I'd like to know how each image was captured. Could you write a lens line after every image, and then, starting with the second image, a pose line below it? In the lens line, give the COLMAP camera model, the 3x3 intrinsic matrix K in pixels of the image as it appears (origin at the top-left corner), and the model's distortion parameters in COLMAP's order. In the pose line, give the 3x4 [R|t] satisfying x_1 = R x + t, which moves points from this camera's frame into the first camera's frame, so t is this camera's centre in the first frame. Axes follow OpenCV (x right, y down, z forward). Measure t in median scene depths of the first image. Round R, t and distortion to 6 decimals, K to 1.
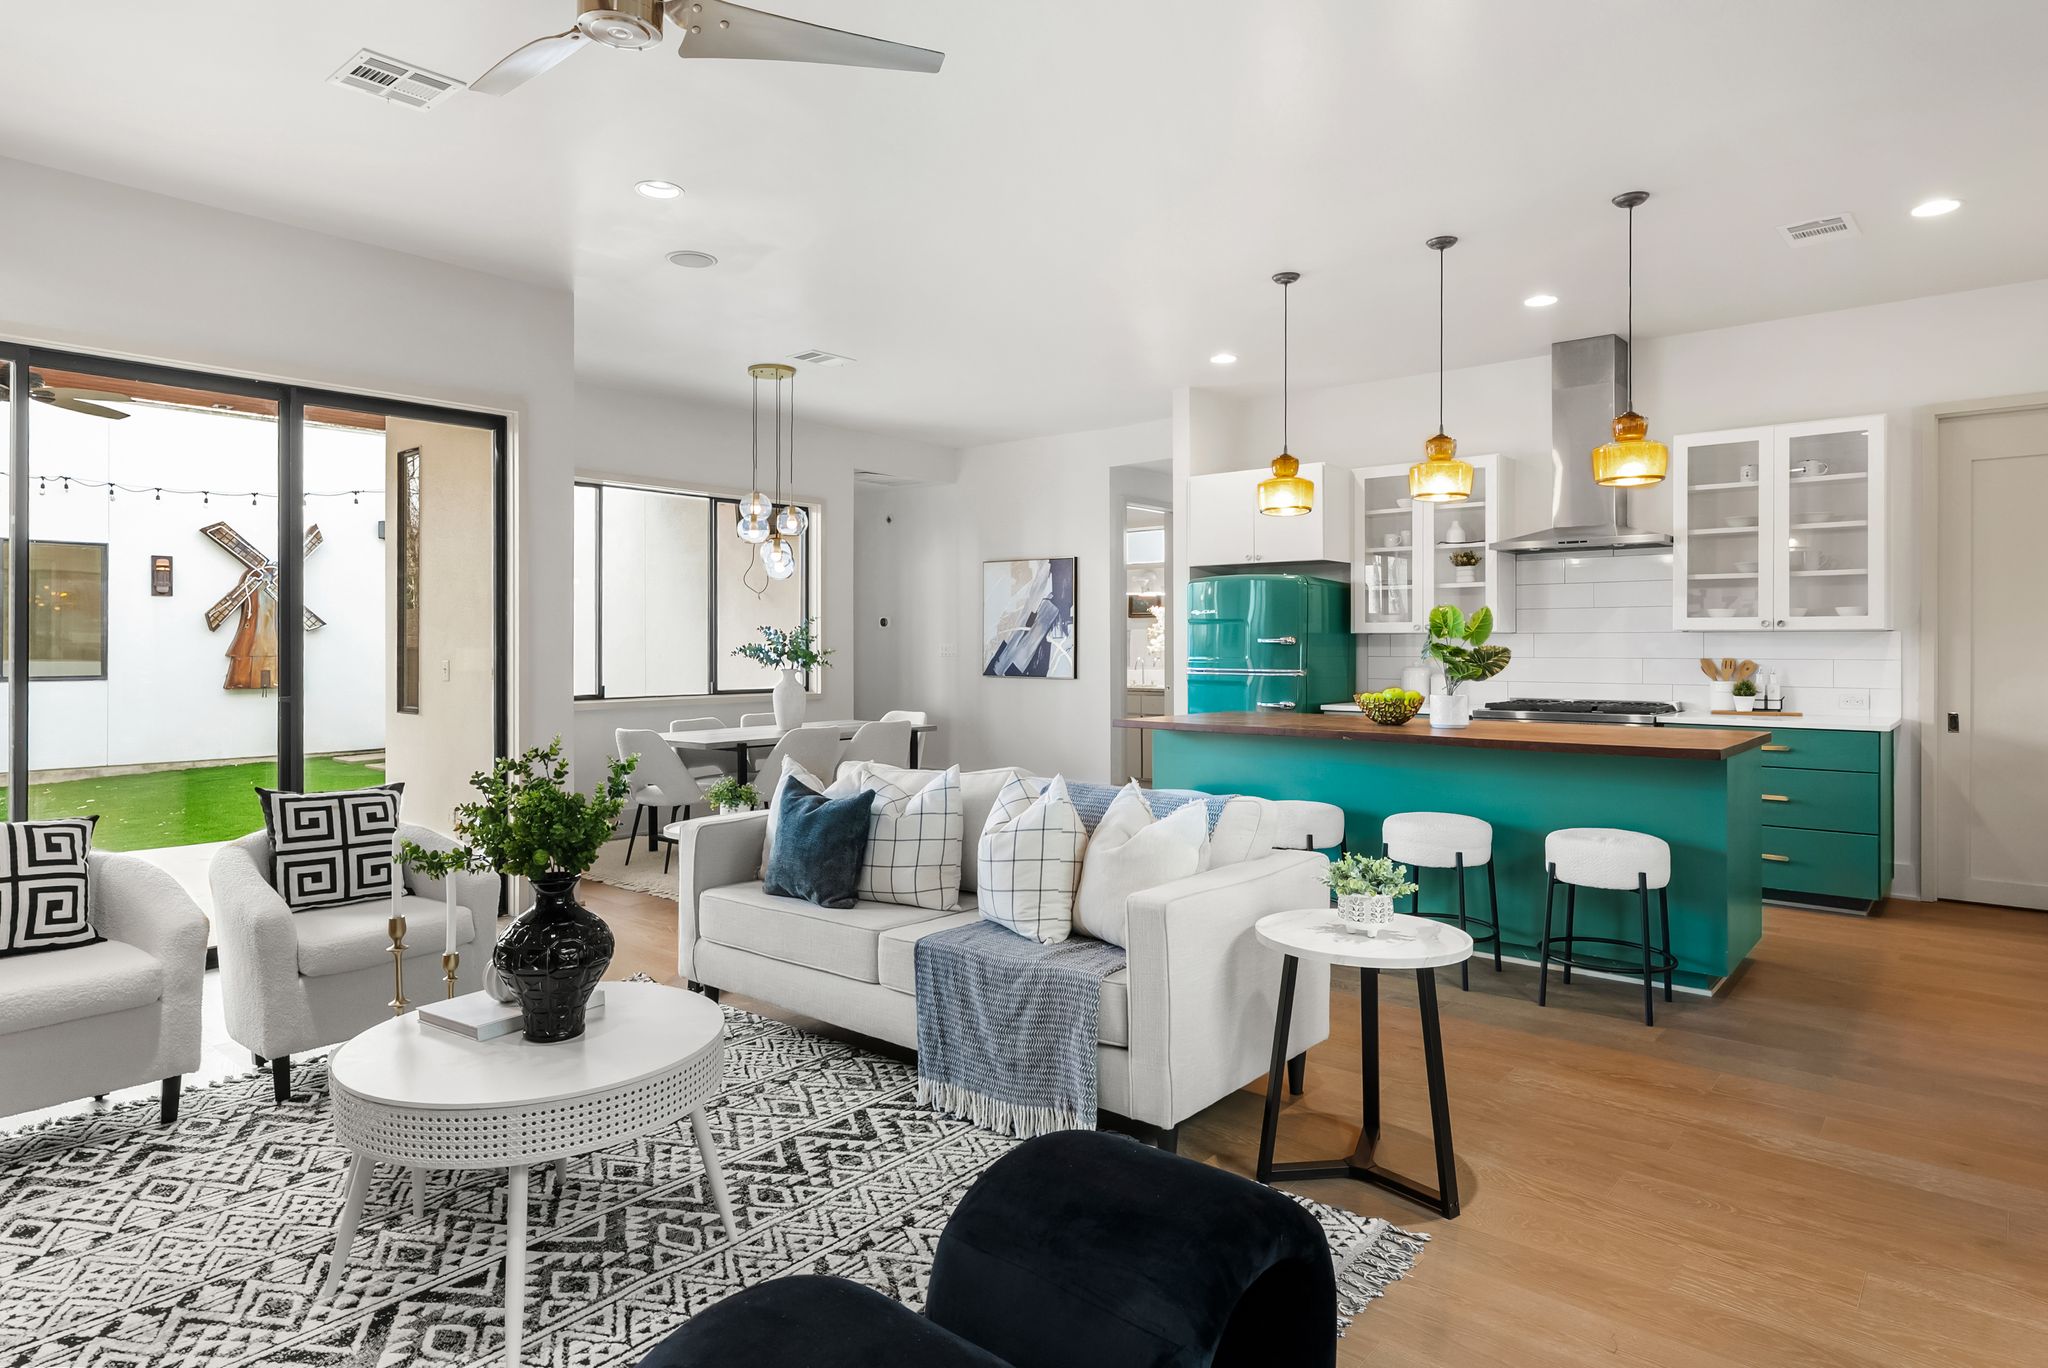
lens RADIAL K [[1177.4, 0, 1022.7], [0, 1177.4, 647.4], [0, 0, 1]] dist [-0.000108, -0.000042]
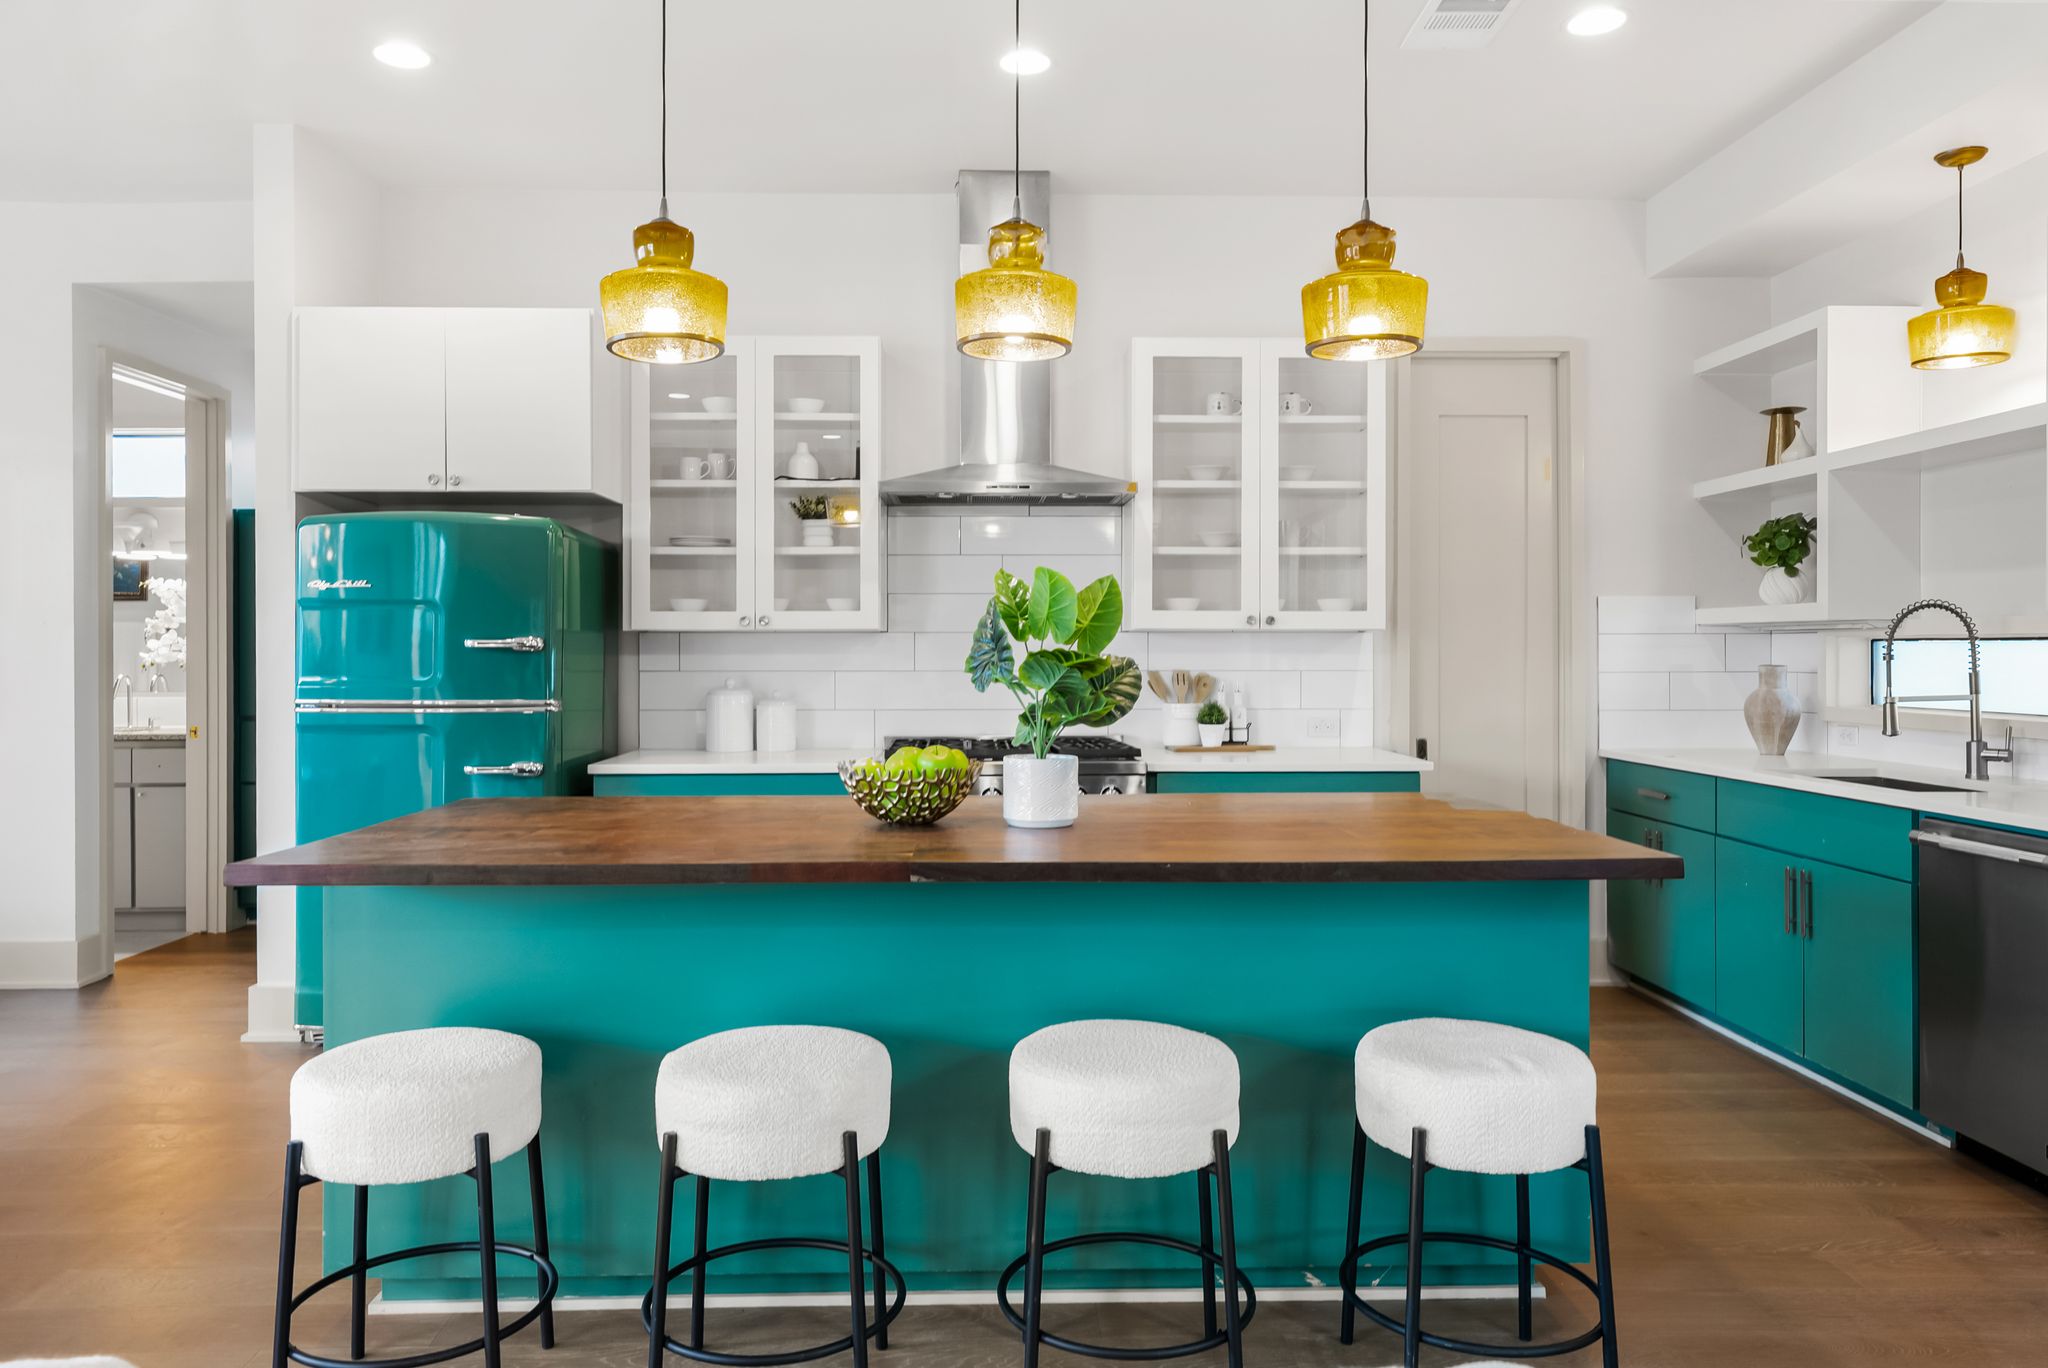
lens RADIAL K [[1399.1, 0, 1020.3], [0, 1399.1, 653.6], [0, 0, 1]] dist [-0.003392, -0.000529]
pose [[0.750968, -0.003117, 0.660331, -0.016349], [0.001723, 0.999995, 0.002762, -0.002689], [-0.660336, -0.000936, 0.750970, 0.398858]]
